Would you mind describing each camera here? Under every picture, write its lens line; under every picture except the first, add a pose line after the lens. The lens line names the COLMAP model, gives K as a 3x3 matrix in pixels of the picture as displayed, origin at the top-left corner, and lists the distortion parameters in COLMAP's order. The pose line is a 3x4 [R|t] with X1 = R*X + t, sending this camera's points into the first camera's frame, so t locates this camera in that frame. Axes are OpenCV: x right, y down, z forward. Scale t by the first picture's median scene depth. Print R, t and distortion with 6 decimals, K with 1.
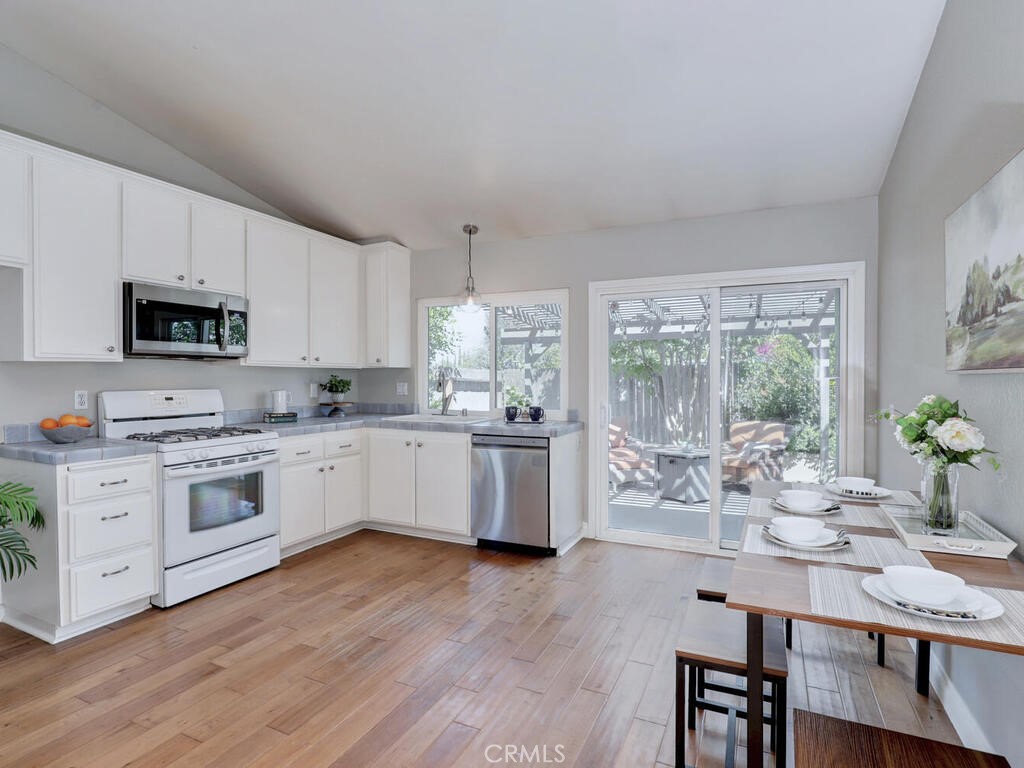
lens RADIAL K [[531.1, 0, 510.3], [0, 531.1, 383.8], [0, 0, 1]] dist [-0.016077, 0.002435]
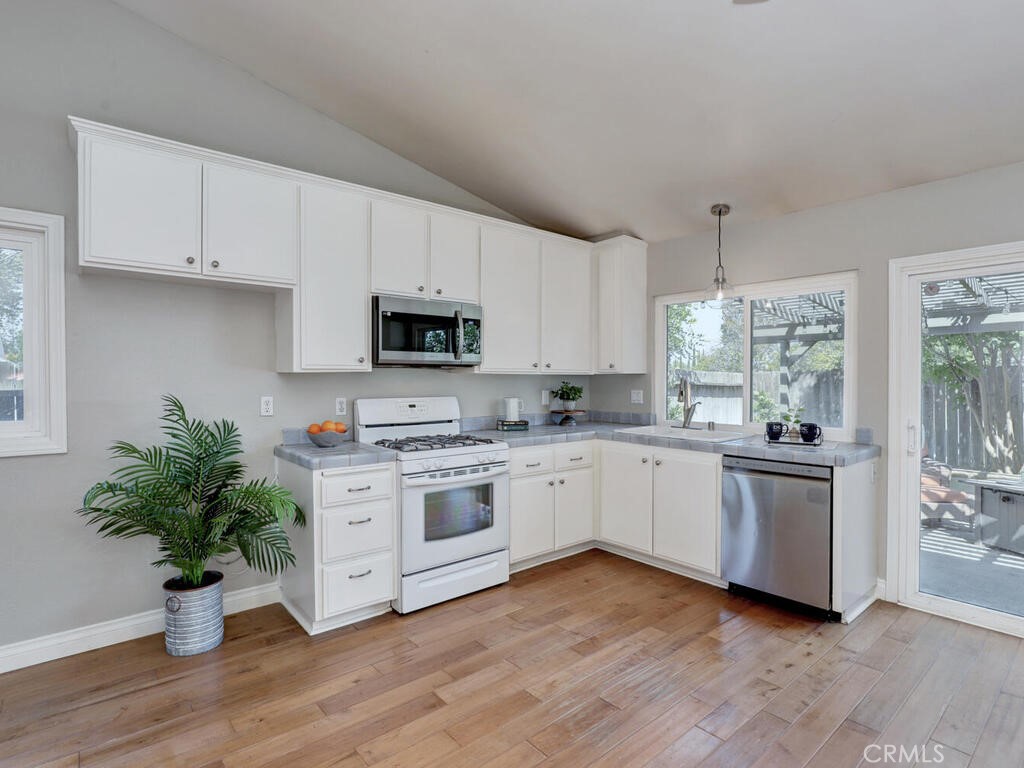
lens RADIAL K [[531.1, 0, 512.4], [0, 531.1, 382.5], [0, 0, 1]] dist [-0.016077, 0.002435]
pose [[0.910718, 0.002893, -0.413019, -0.033676], [-0.005690, 0.999968, -0.005542, -0.012884], [0.412990, 0.007397, 0.910706, 0.122963]]
